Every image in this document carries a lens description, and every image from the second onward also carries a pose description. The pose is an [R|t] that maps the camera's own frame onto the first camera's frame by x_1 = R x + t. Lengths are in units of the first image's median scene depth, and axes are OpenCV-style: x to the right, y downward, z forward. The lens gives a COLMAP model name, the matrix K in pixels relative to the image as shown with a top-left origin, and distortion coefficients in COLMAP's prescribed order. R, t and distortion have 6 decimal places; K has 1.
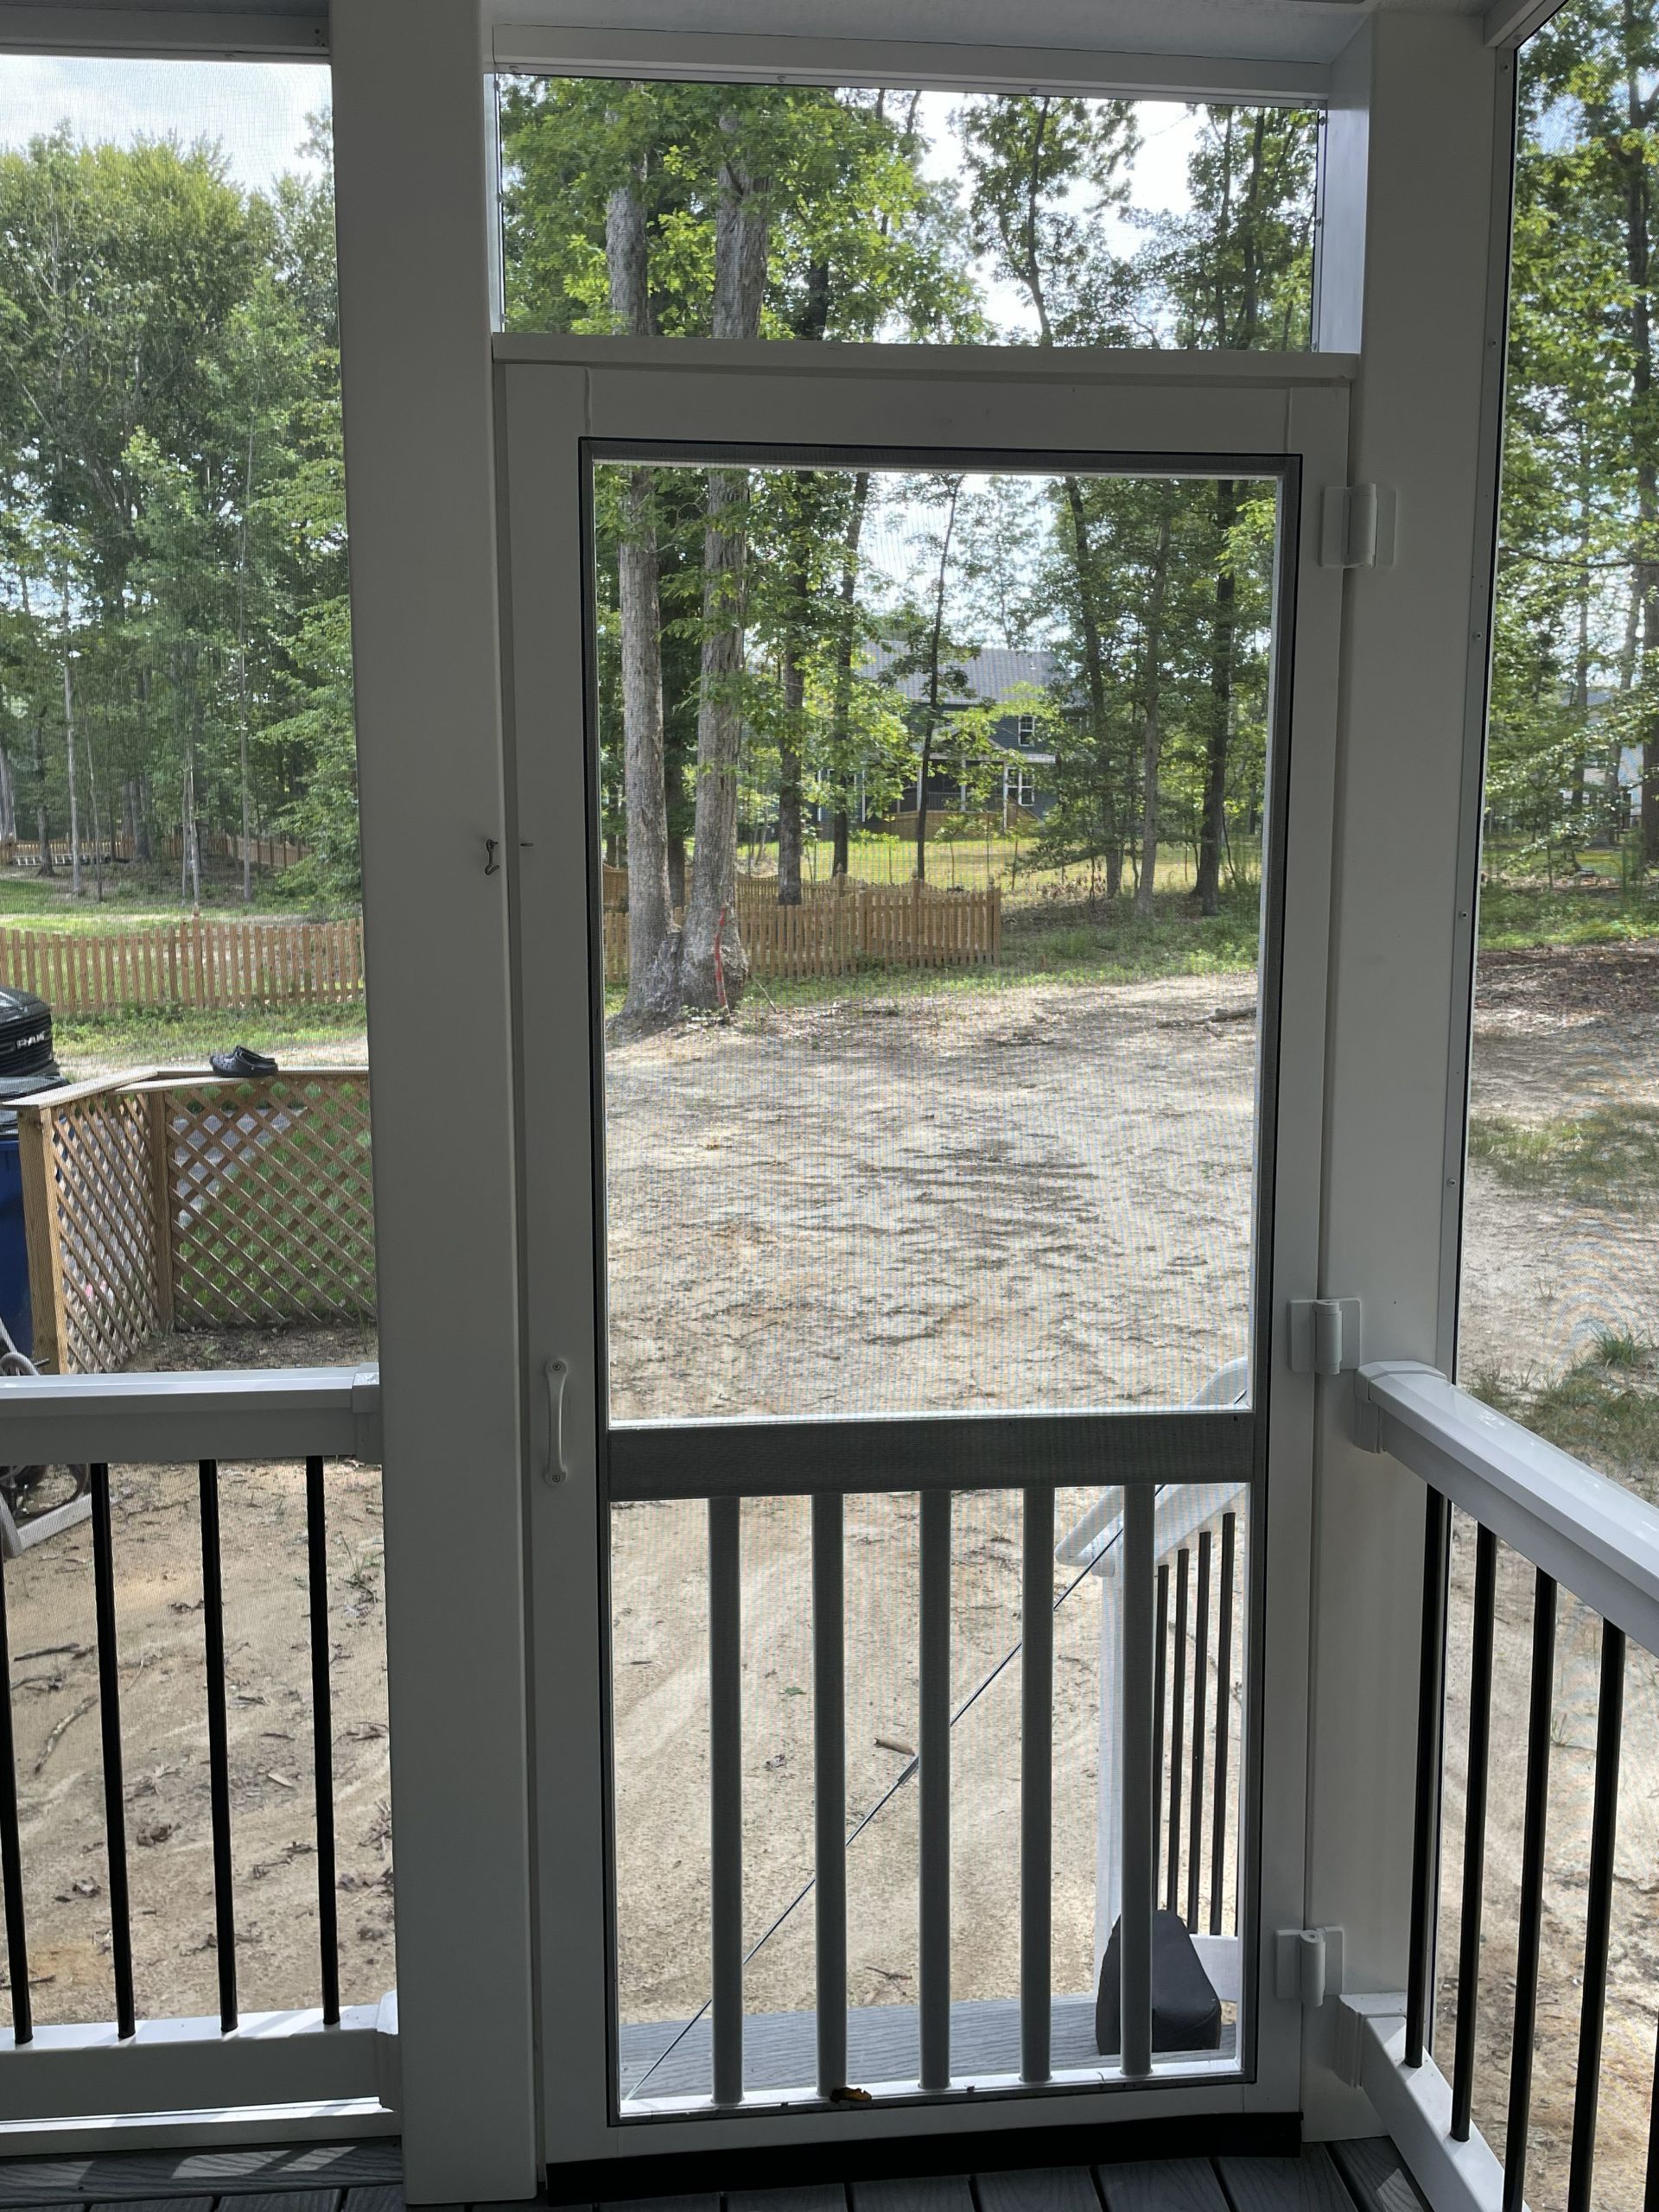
lens RADIAL K [[1681.3, 0, 841.1], [0, 1681.3, 1107.7], [0, 0, 1]] dist [0.101975, -0.136640]
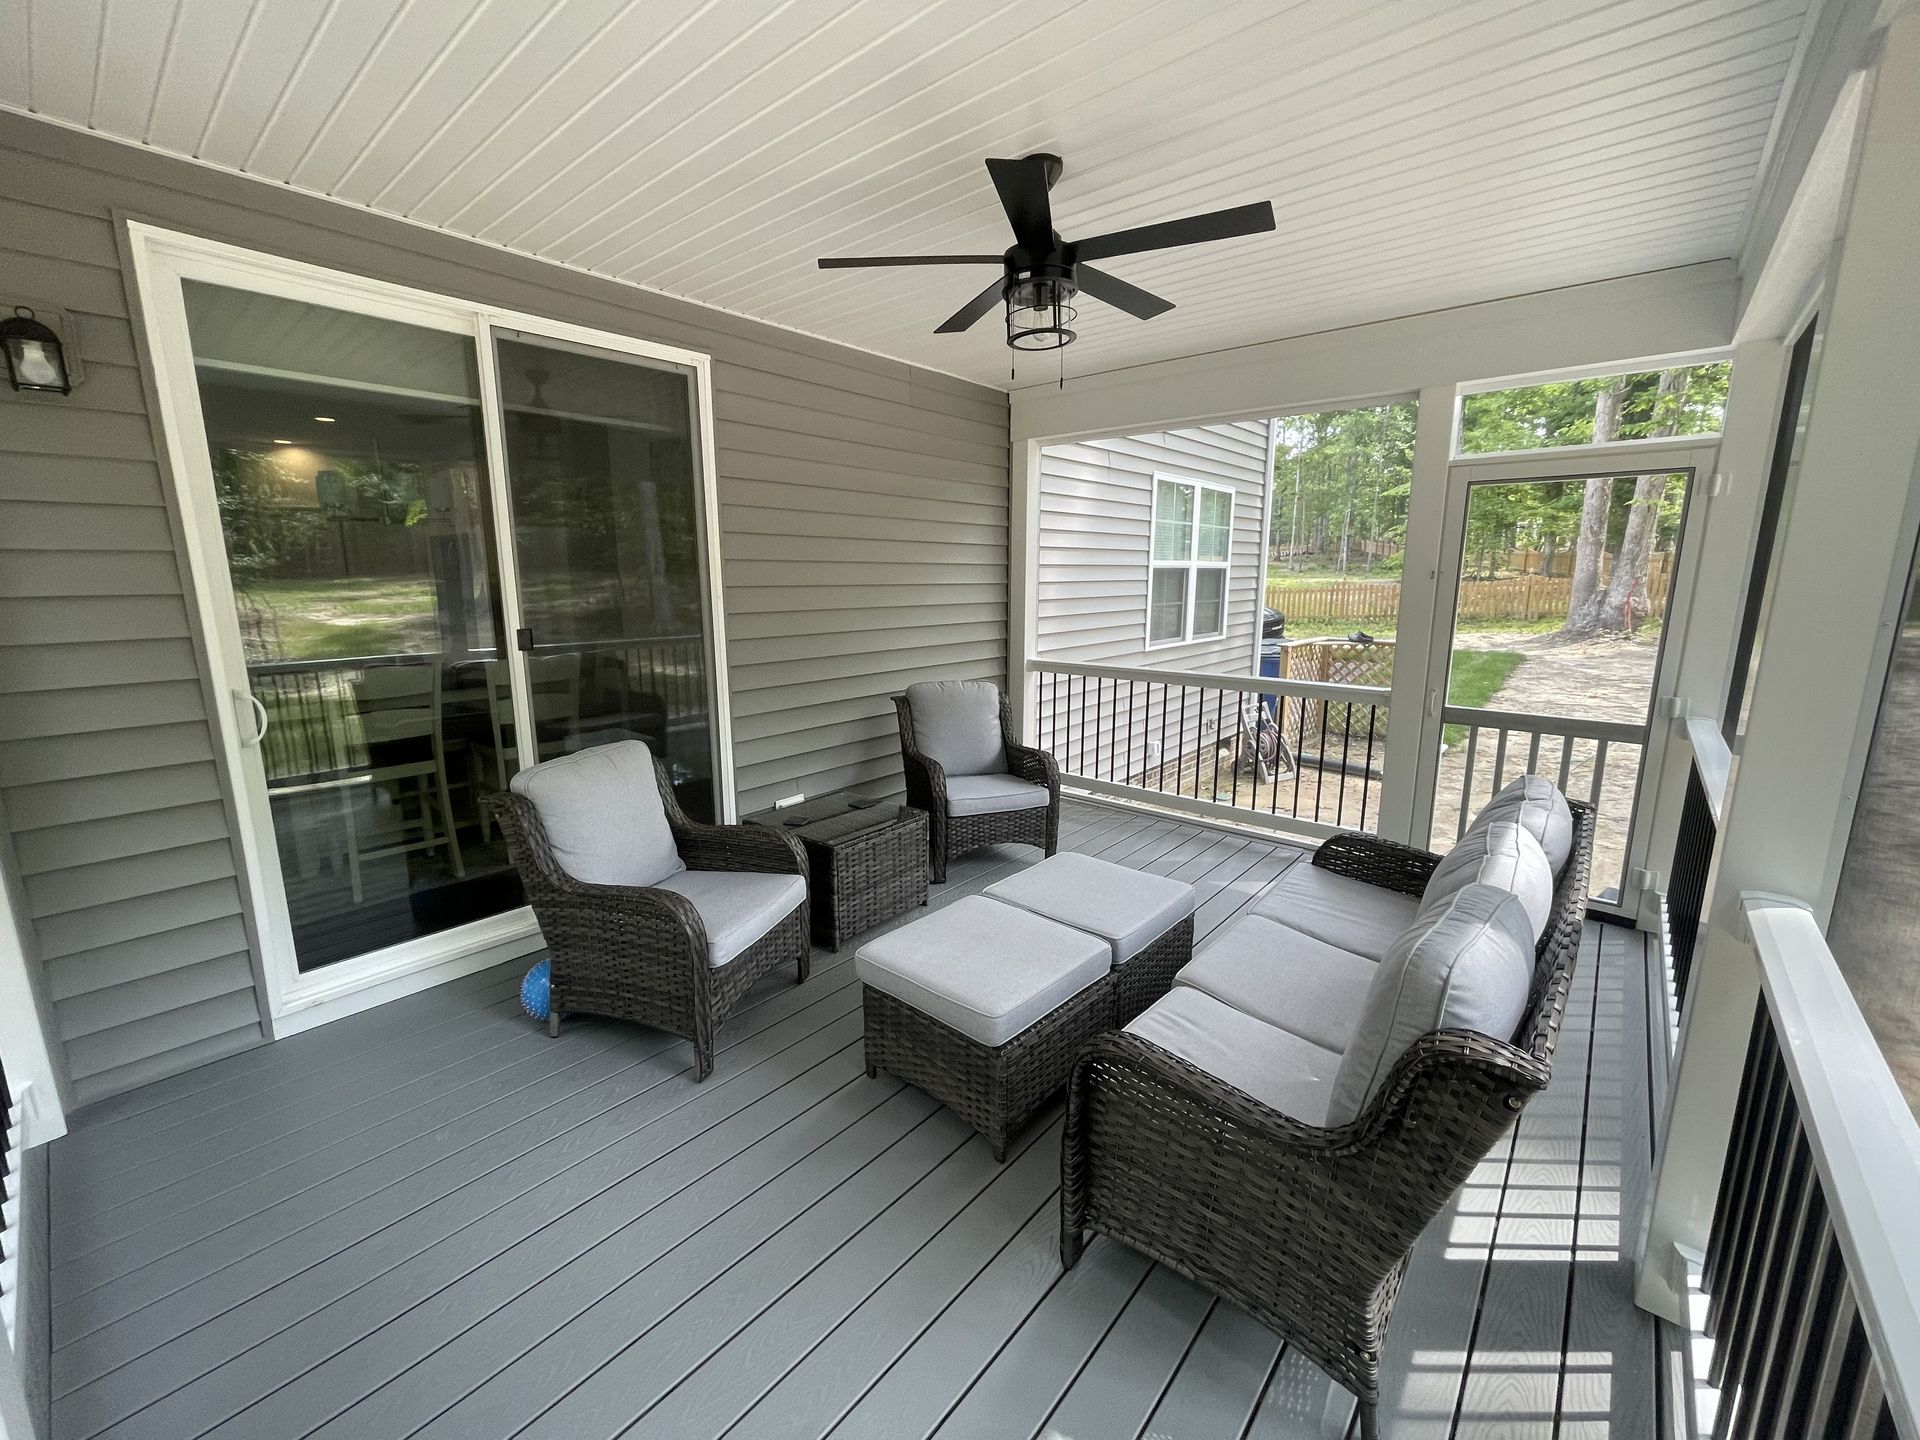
lens RADIAL K [[786.4, 0, 959.3], [0, 786.4, 712.9], [0, 0, 1]] dist [-0.004011, 0.000099]
pose [[0.692309, 0.126721, -0.710388, 0.045979], [-0.085488, 0.991930, 0.093630, 0.013006], [0.716520, -0.004091, 0.697555, -0.139049]]
